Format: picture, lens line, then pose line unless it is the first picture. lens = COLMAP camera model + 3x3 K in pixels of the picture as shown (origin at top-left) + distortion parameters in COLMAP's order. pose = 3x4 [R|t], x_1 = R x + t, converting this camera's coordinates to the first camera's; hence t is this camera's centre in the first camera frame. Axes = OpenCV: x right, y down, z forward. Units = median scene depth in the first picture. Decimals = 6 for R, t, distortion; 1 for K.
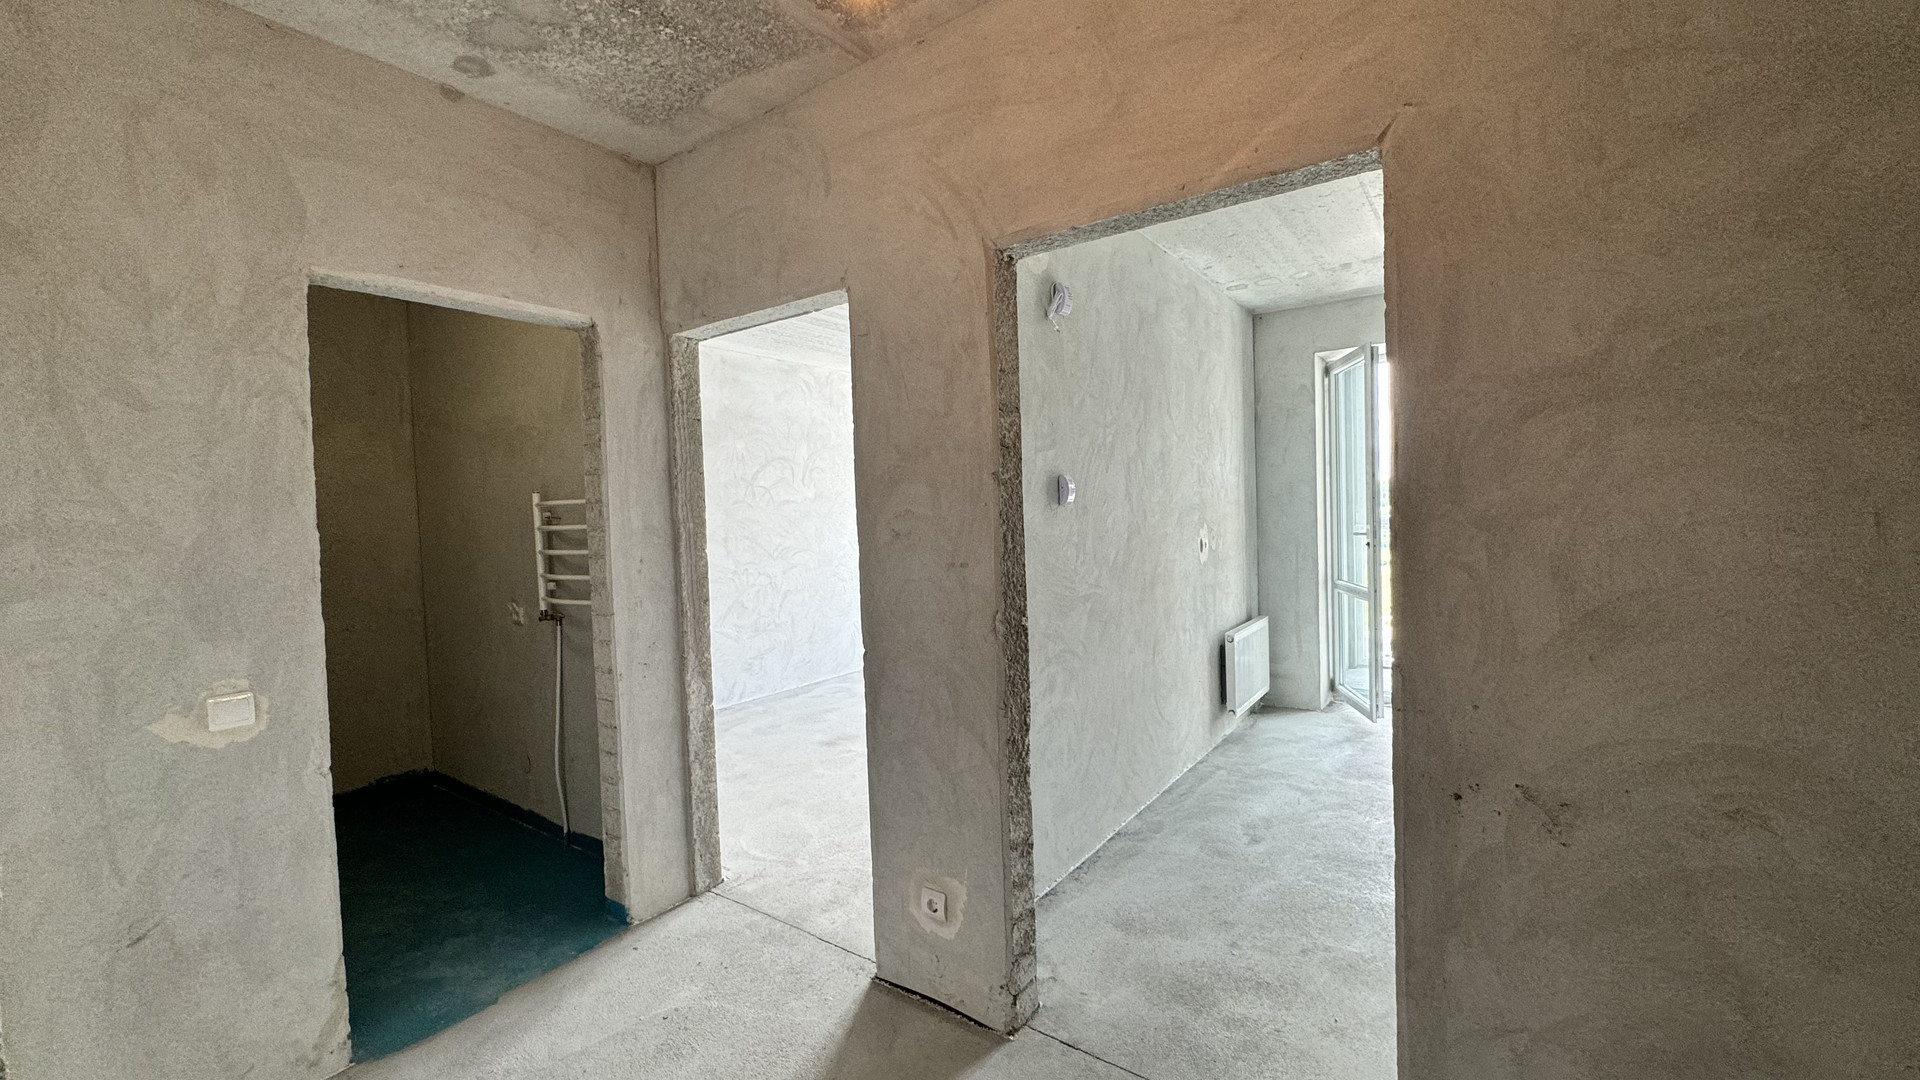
lens RADIAL K [[763.4, 0, 960.6], [0, 763.4, 538.9], [0, 0, 1]] dist [-0.003037, 0.000551]
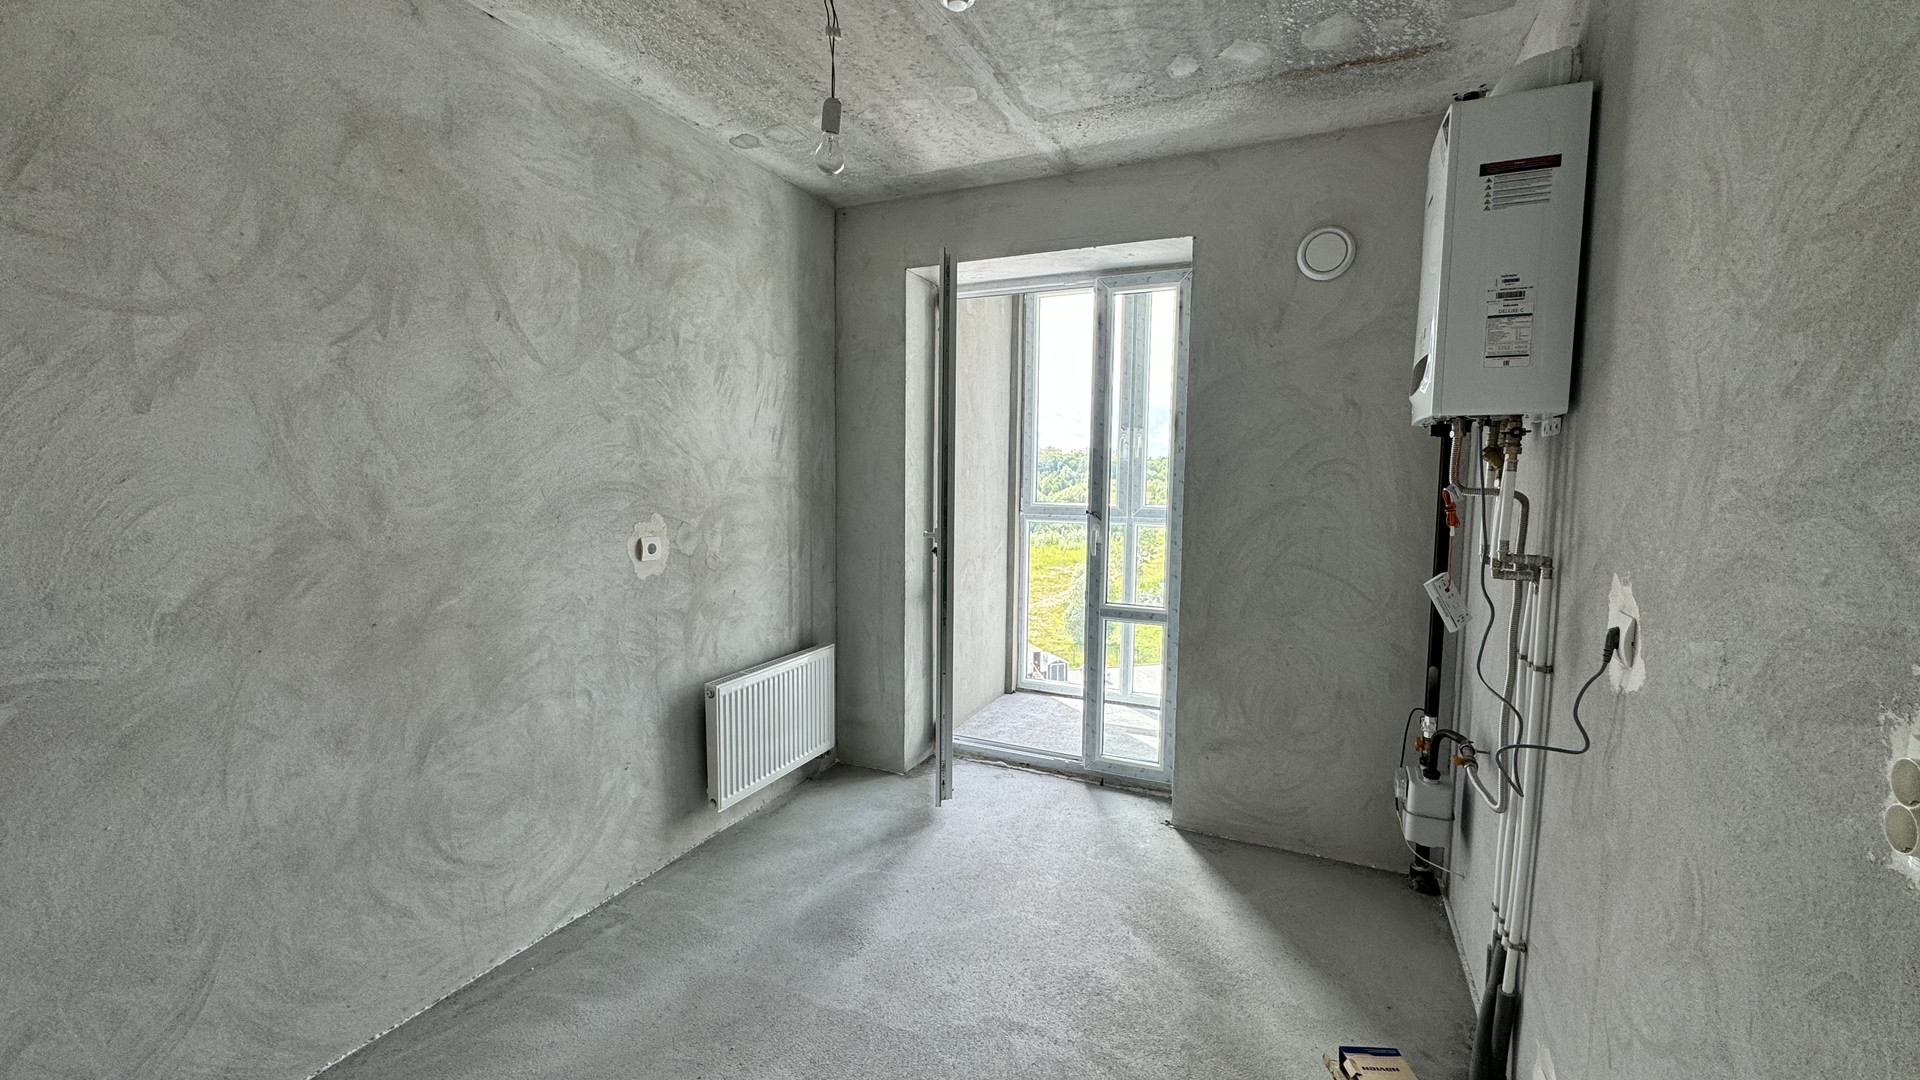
lens RADIAL K [[763.4, 0, 965.2], [0, 763.4, 538.8], [0, 0, 1]] dist [-0.003037, 0.000551]
pose [[0.980645, 0.027981, 0.193786, 0.804472], [-0.037854, 0.998157, 0.047436, -0.070591], [-0.192102, -0.053854, 0.979896, 0.614283]]
